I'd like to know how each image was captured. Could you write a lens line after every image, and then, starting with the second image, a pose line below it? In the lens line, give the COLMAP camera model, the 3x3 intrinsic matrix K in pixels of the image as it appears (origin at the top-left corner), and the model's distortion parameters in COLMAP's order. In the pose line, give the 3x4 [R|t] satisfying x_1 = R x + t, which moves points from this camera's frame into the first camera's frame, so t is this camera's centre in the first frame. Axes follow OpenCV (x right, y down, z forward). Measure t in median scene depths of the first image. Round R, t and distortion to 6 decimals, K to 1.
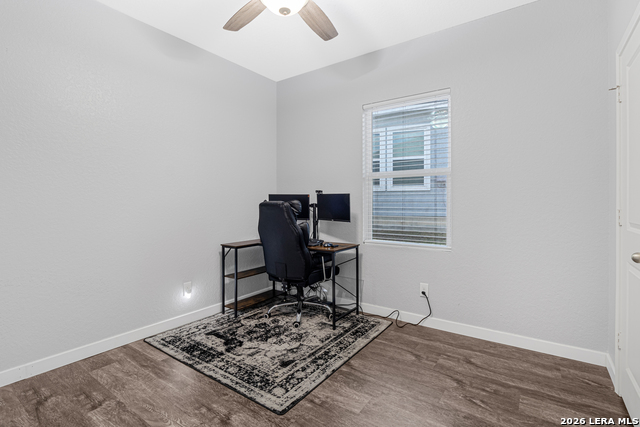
lens RADIAL K [[296.3, 0, 316.9], [0, 296.3, 210.2], [0, 0, 1]] dist [0.001393, 0.004252]
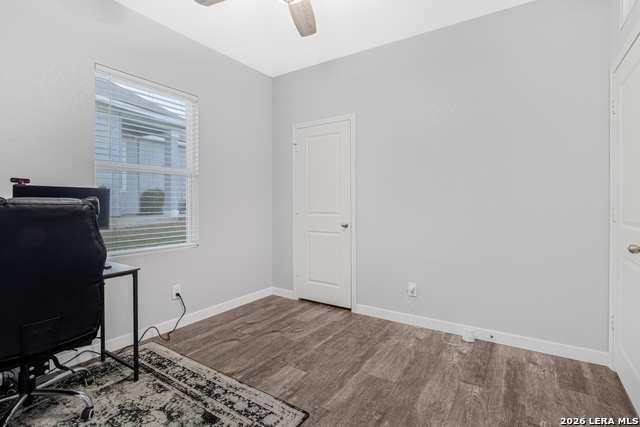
lens RADIAL K [[296.3, 0, 319.1], [0, 296.3, 209.4], [0, 0, 1]] dist [0.001393, 0.004252]
pose [[0.008582, -0.018350, 0.999795, -0.755527], [0.017497, 0.999681, 0.018198, -0.015249], [-0.999810, 0.017337, 0.008900, 0.641326]]
